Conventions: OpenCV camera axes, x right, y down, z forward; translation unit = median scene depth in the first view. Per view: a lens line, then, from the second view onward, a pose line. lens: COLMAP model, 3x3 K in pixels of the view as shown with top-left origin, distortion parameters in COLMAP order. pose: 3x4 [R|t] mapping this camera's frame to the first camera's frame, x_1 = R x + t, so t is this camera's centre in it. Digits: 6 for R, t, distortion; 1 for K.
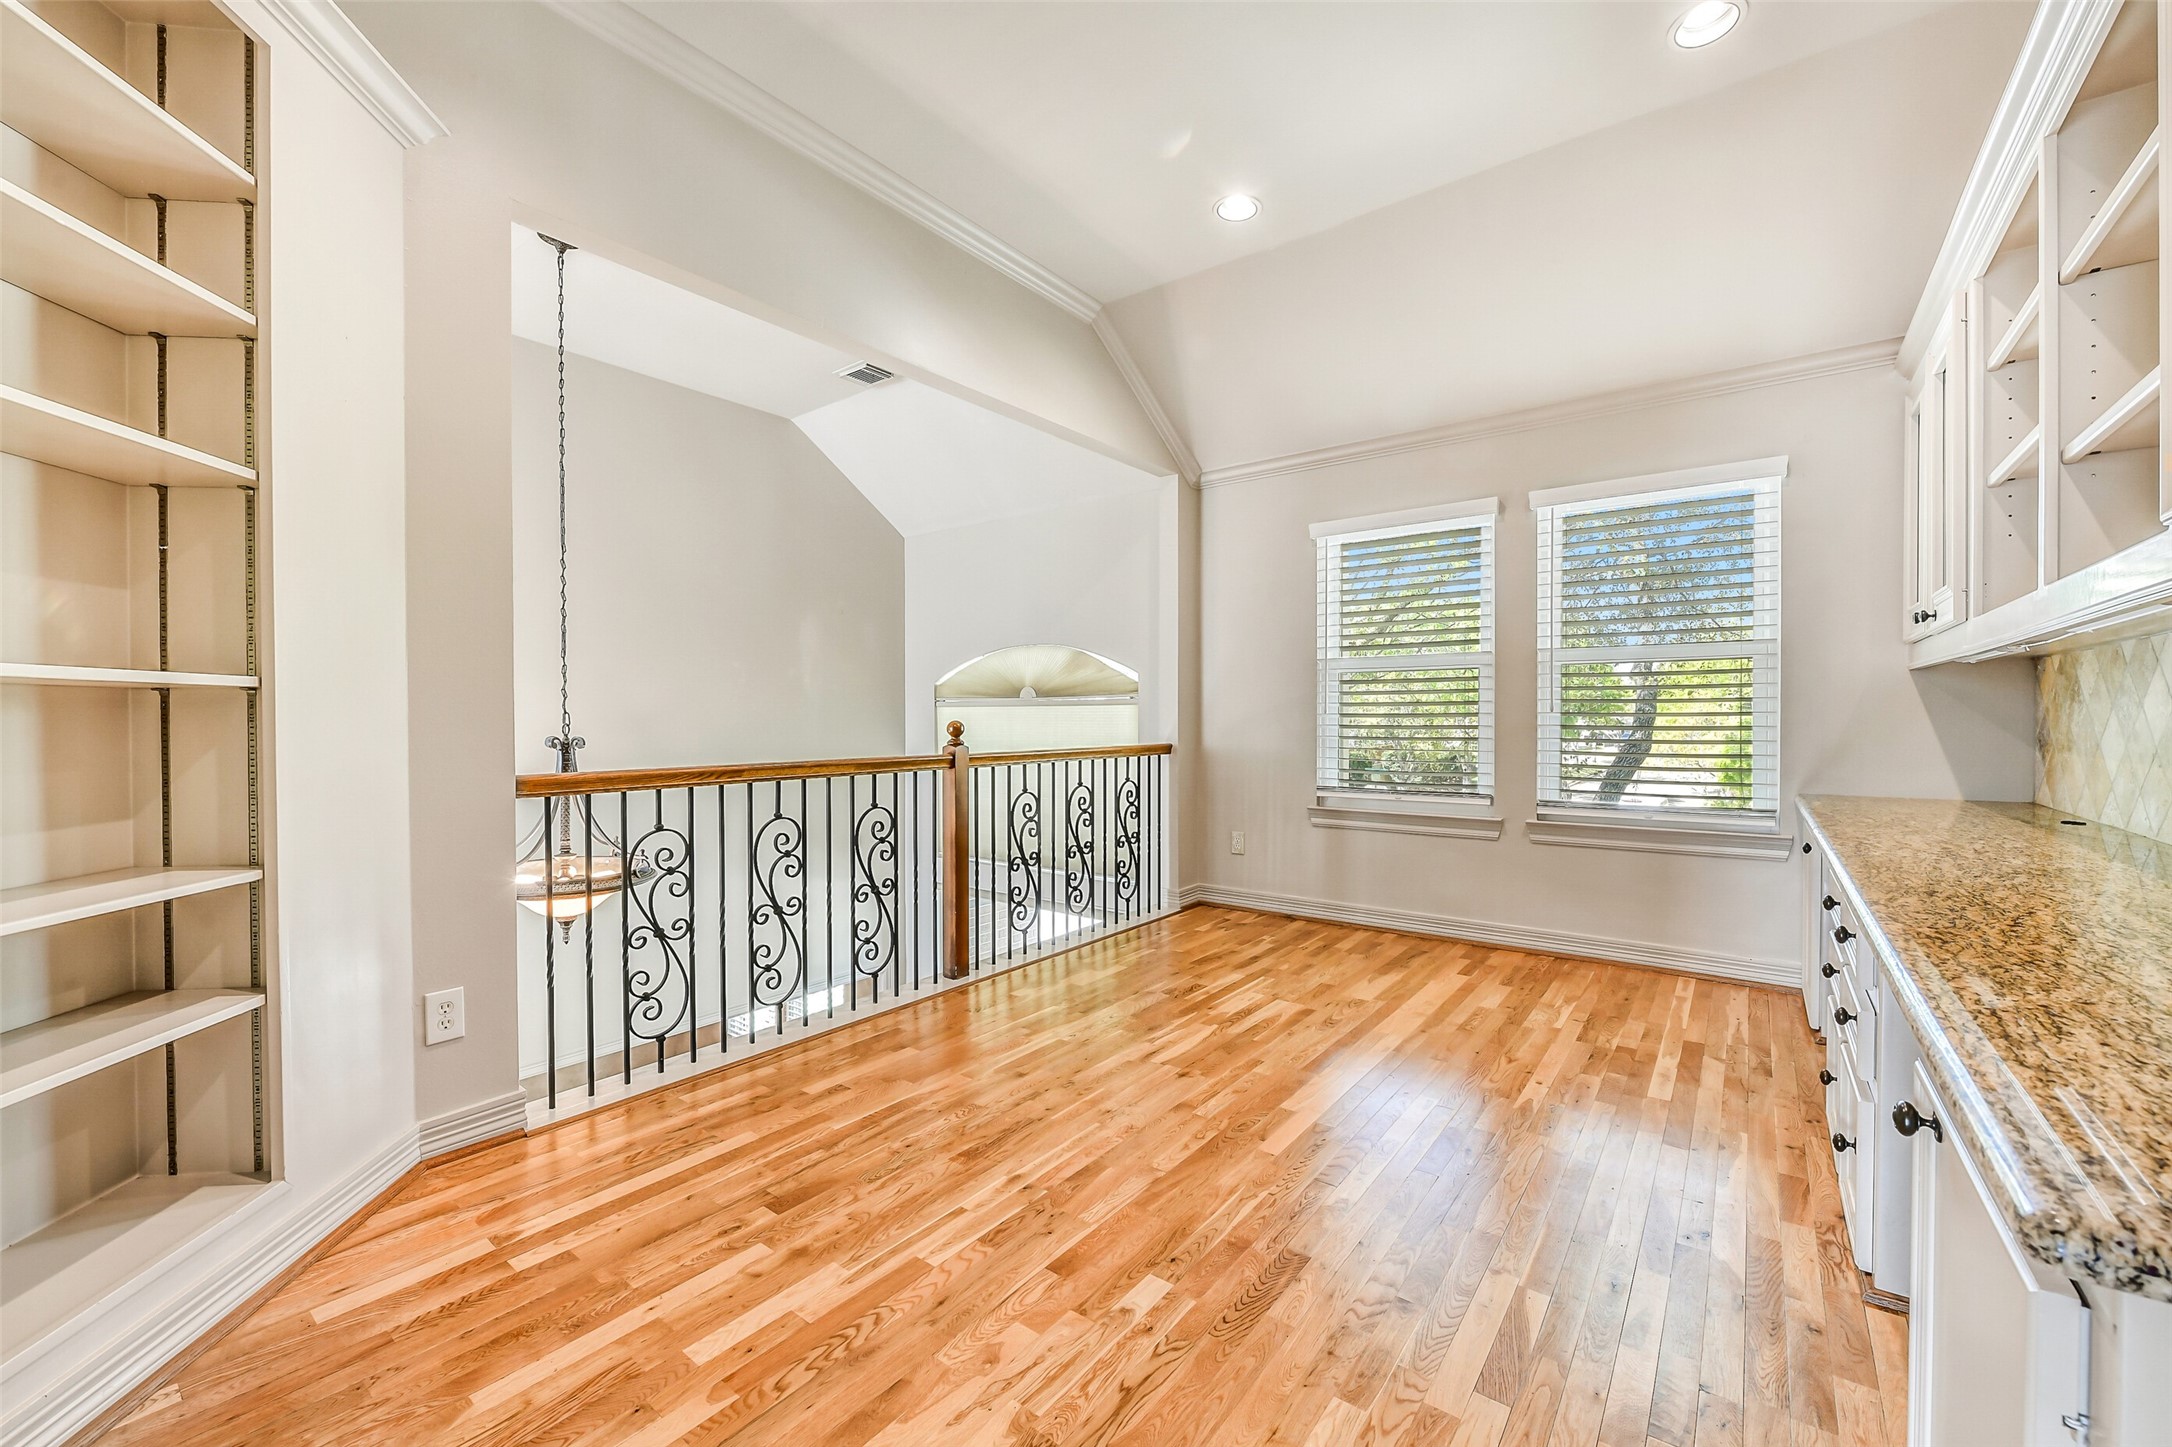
lens RADIAL K [[856.9, 0, 1073.6], [0, 856.9, 734.4], [0, 0, 1]] dist [0.002149, 0.000339]
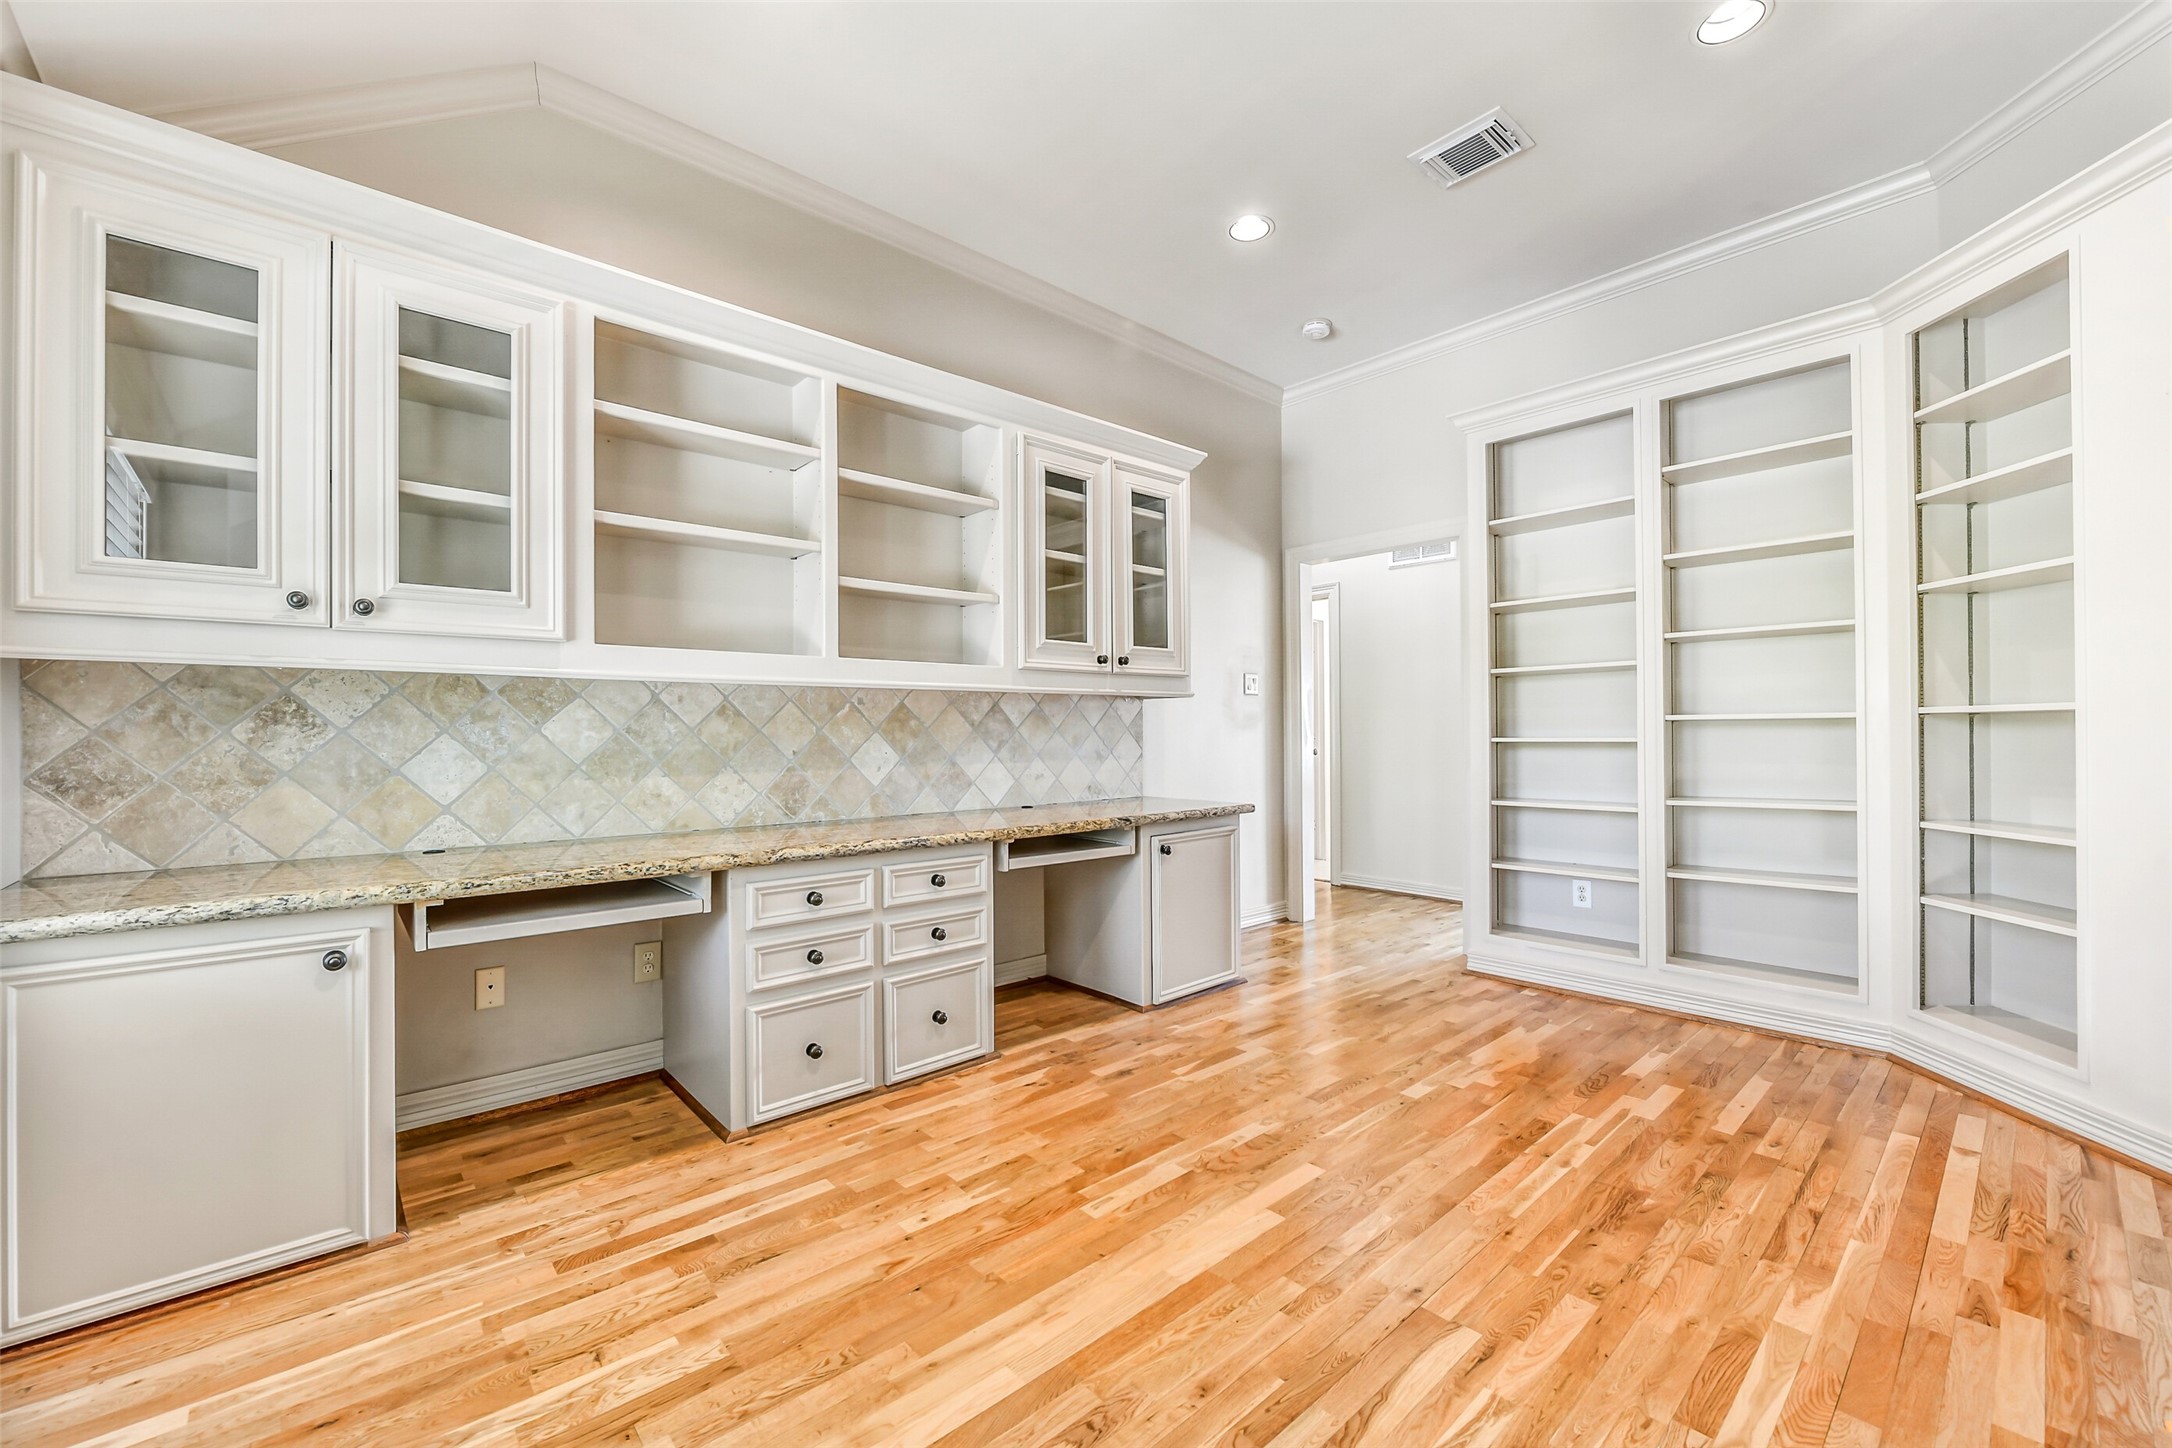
lens RADIAL K [[856.9, 0, 1105.9], [0, 856.9, 719.8], [0, 0, 1]] dist [0.002149, 0.000339]
pose [[-0.987641, 0.006046, 0.156616, 0.329163], [0.007281, 0.999947, 0.007314, -0.049534], [-0.156563, 0.008364, -0.987633, 2.165807]]
